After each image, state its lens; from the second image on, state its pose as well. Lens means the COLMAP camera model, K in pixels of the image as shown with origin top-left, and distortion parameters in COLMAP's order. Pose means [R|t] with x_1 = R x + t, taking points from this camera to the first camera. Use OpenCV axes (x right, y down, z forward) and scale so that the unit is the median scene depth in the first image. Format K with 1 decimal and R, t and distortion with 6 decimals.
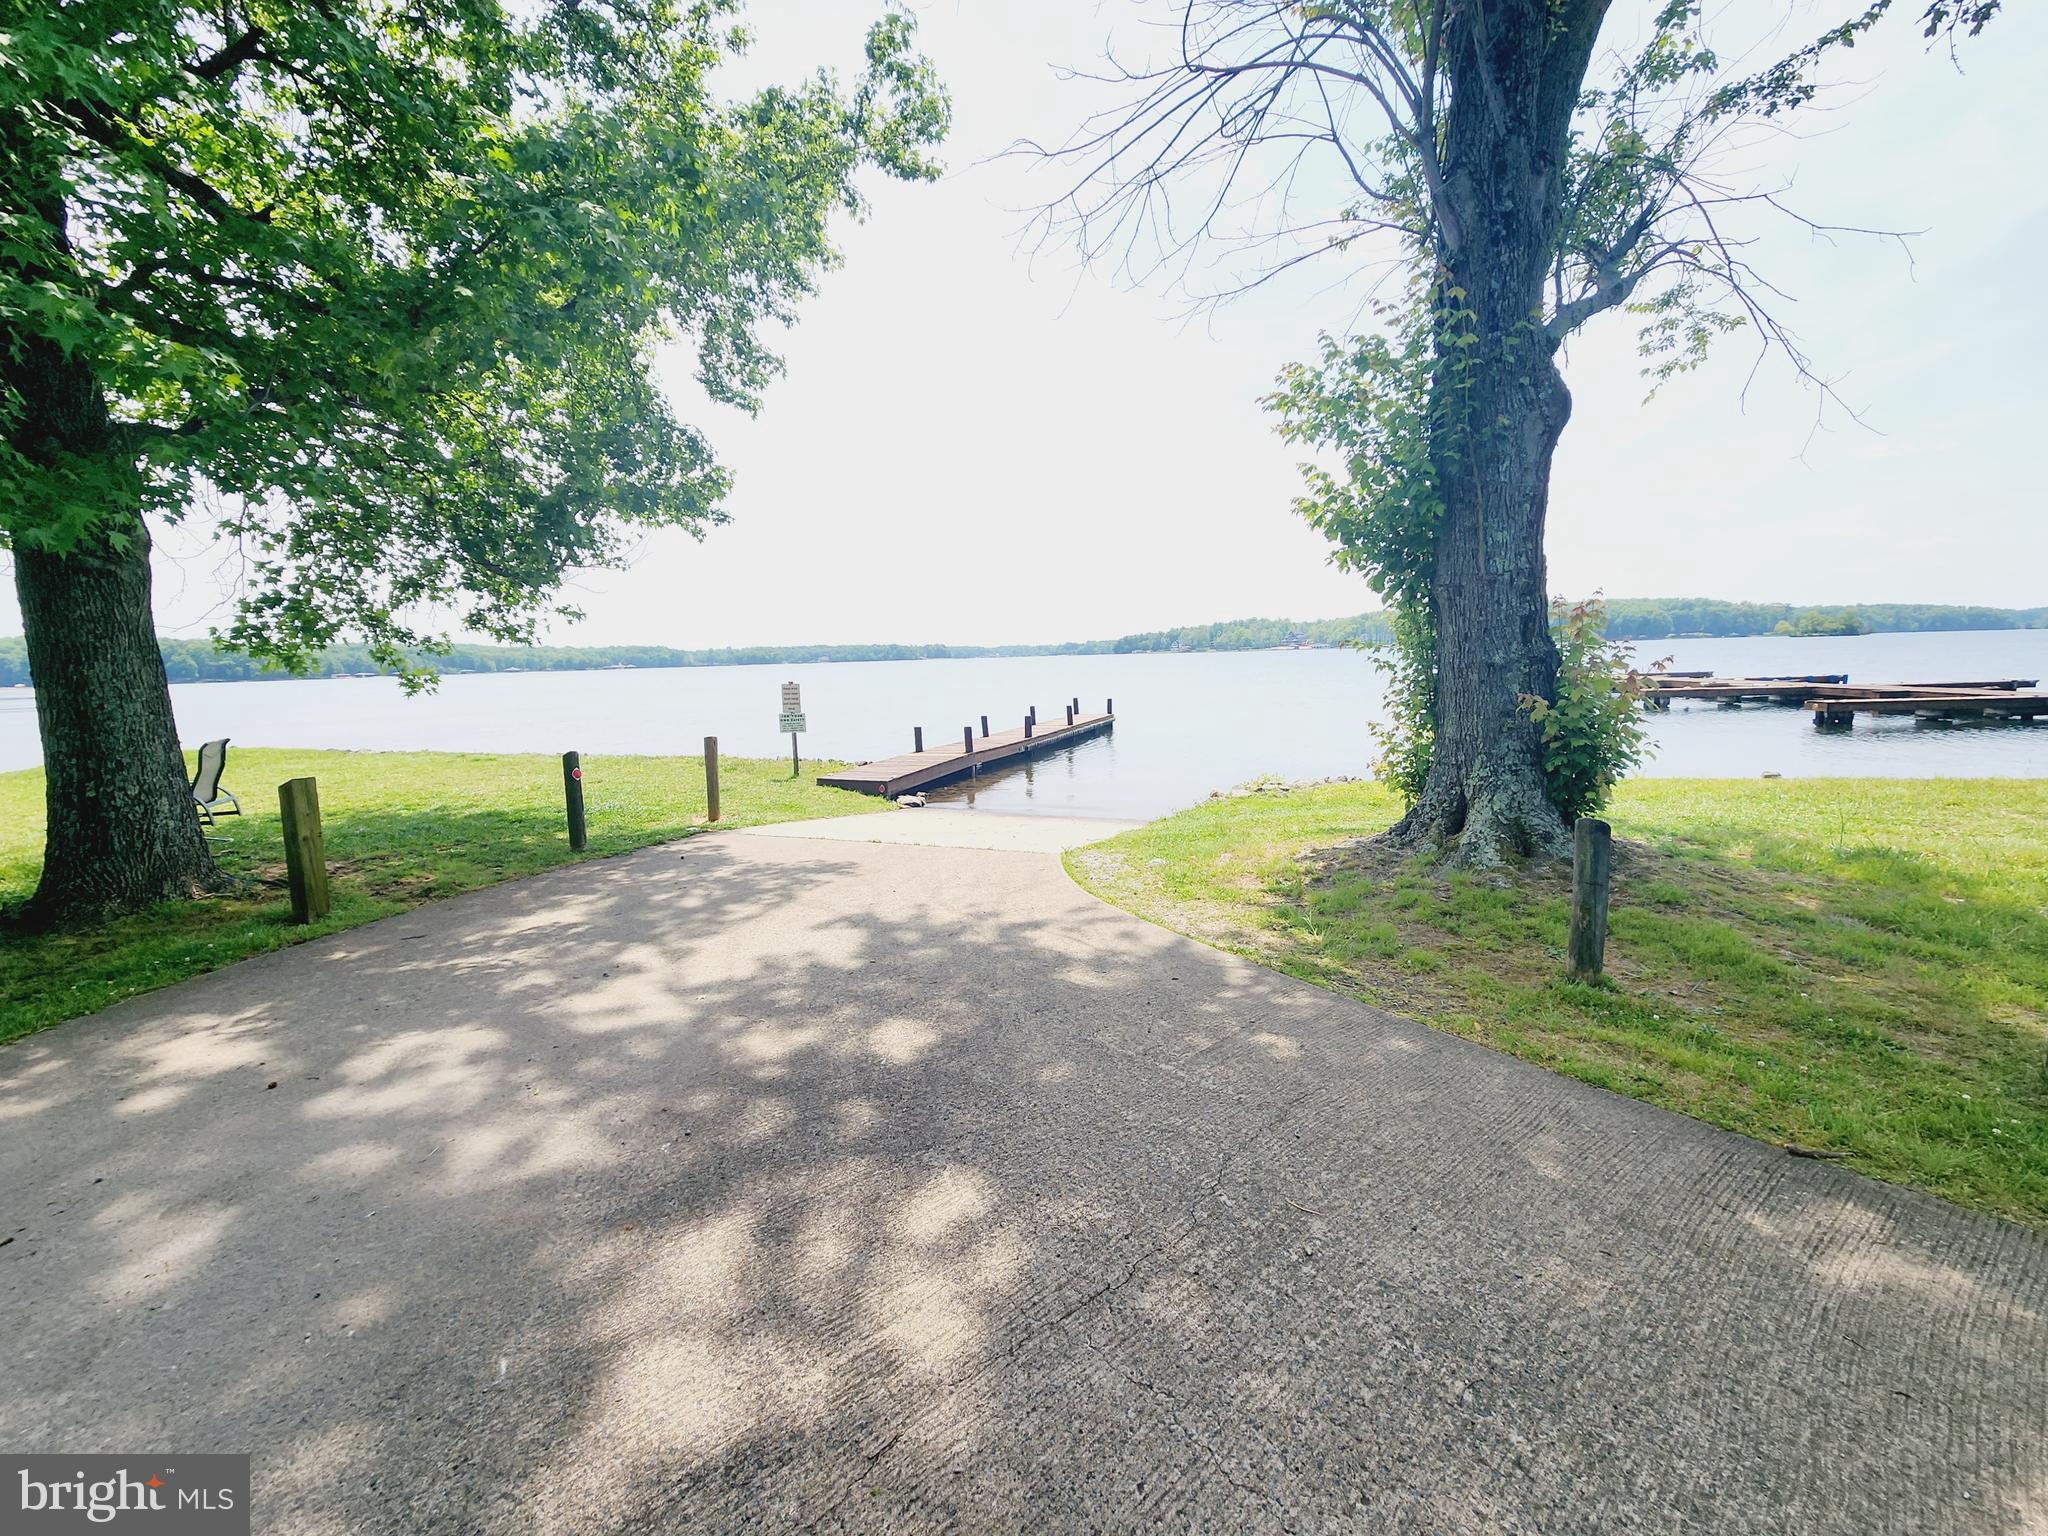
lens RADIAL K [[871.6, 0, 1037.2], [0, 871.6, 758.7], [0, 0, 1]] dist [0.004990, -0.000478]
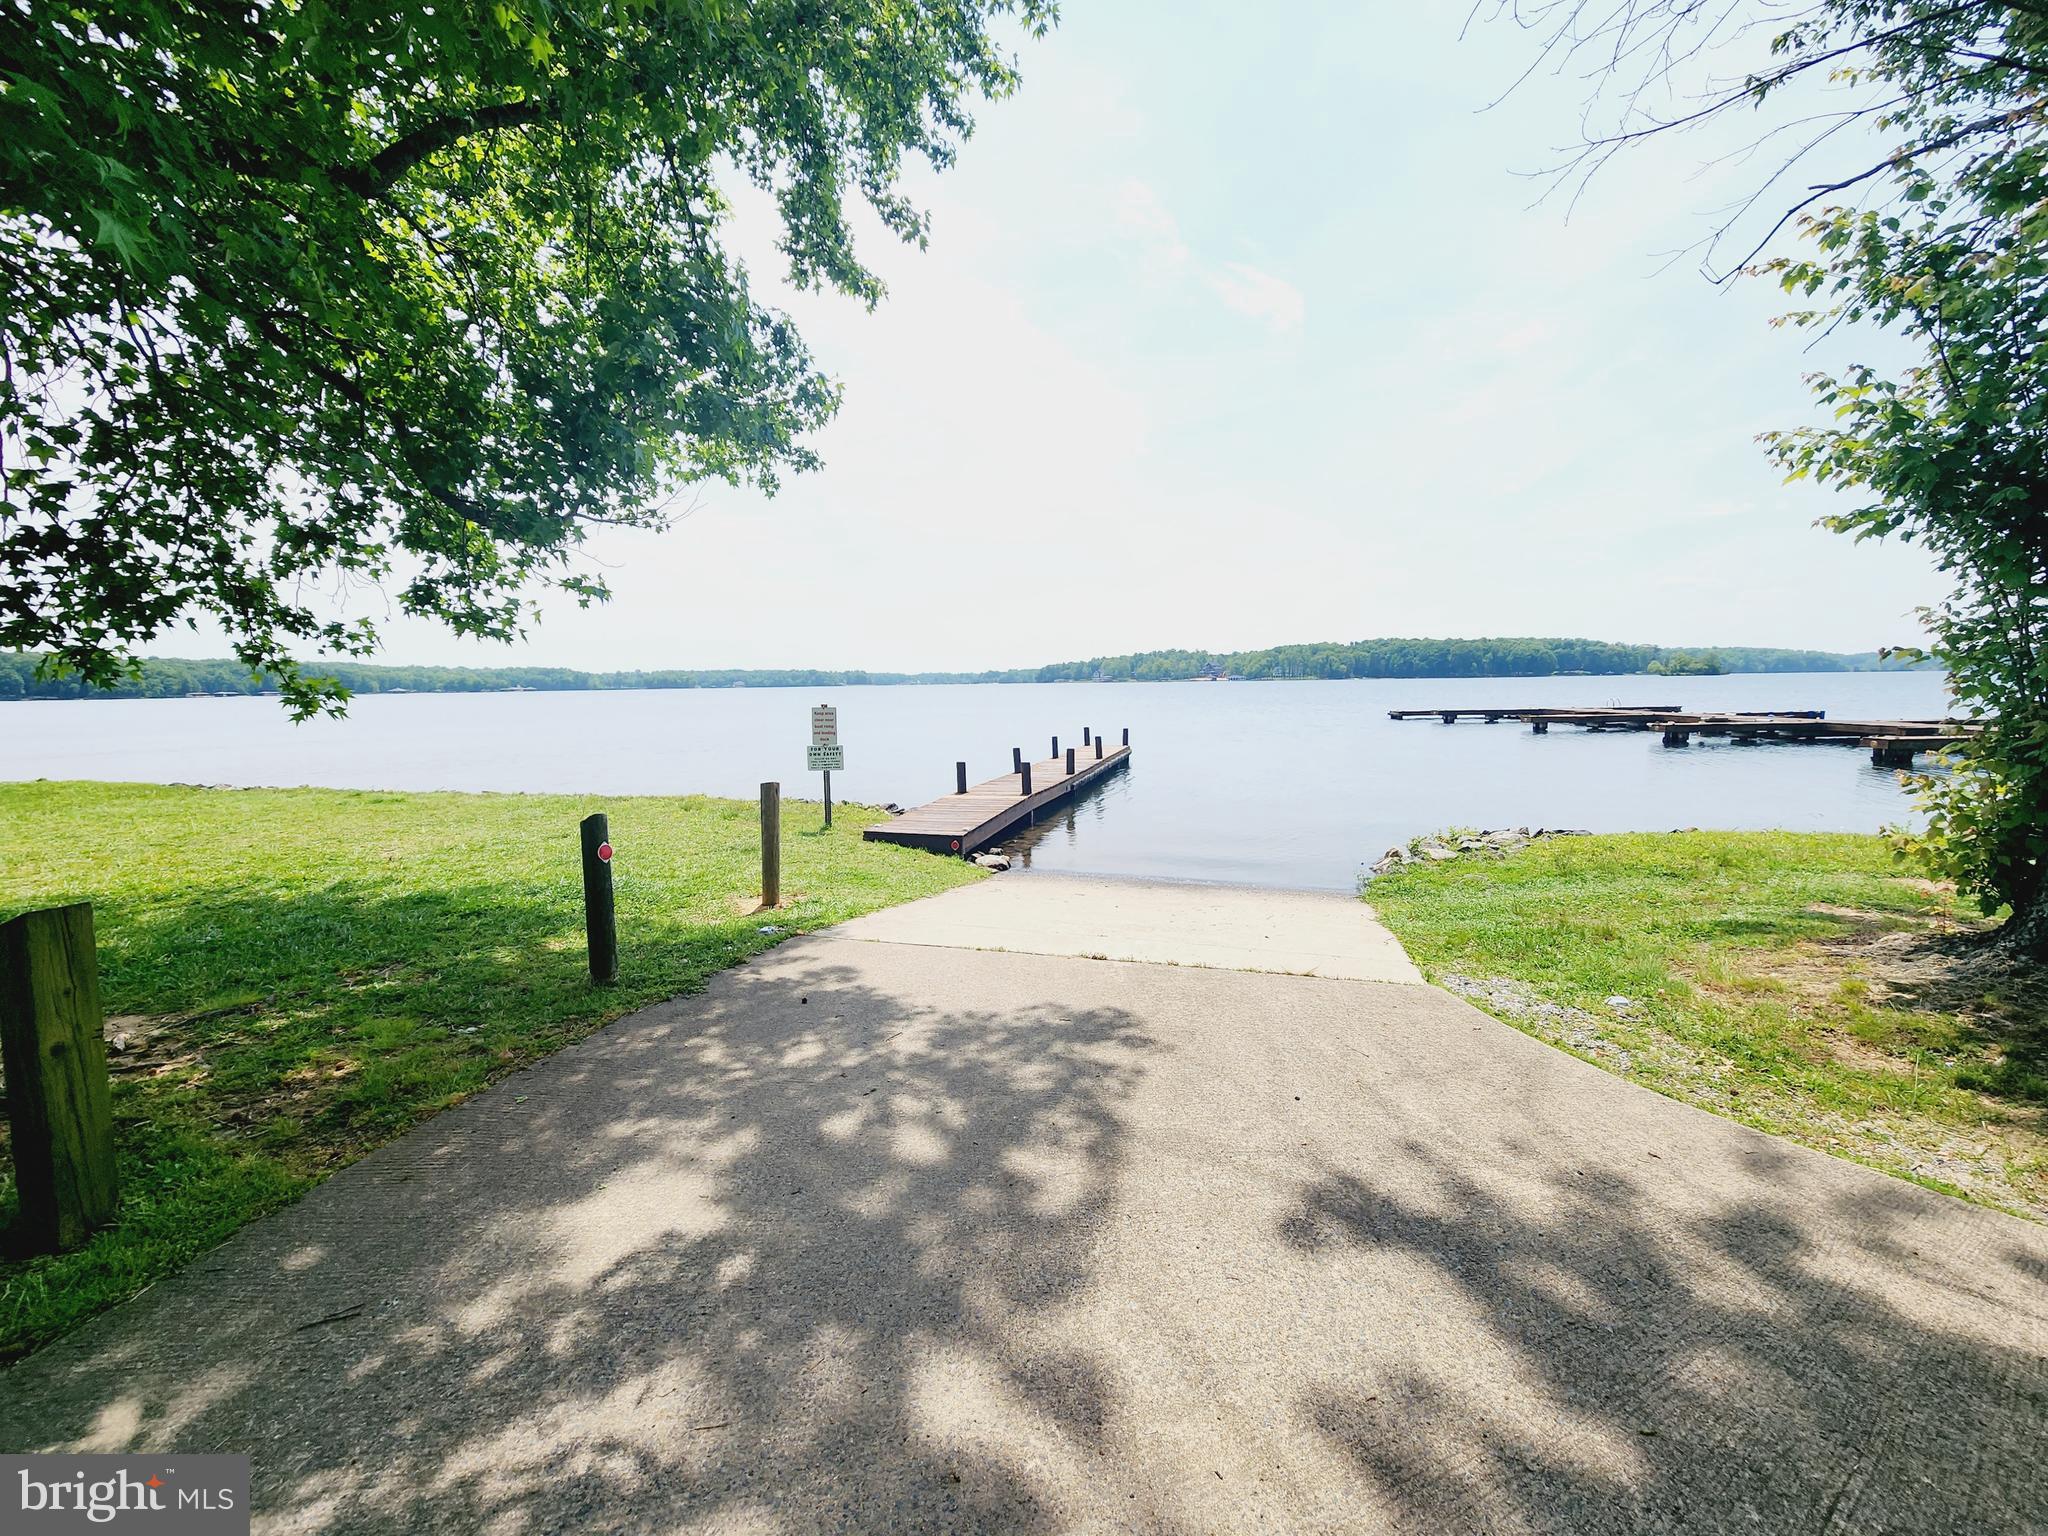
lens RADIAL K [[871.6, 0, 1043.1], [0, 871.6, 755.8], [0, 0, 1]] dist [0.004990, -0.000478]
pose [[0.995286, 0.005633, 0.096818, -0.232120], [-0.002218, 0.999373, -0.035338, -0.022697], [-0.096957, 0.034957, 0.994675, 0.303170]]
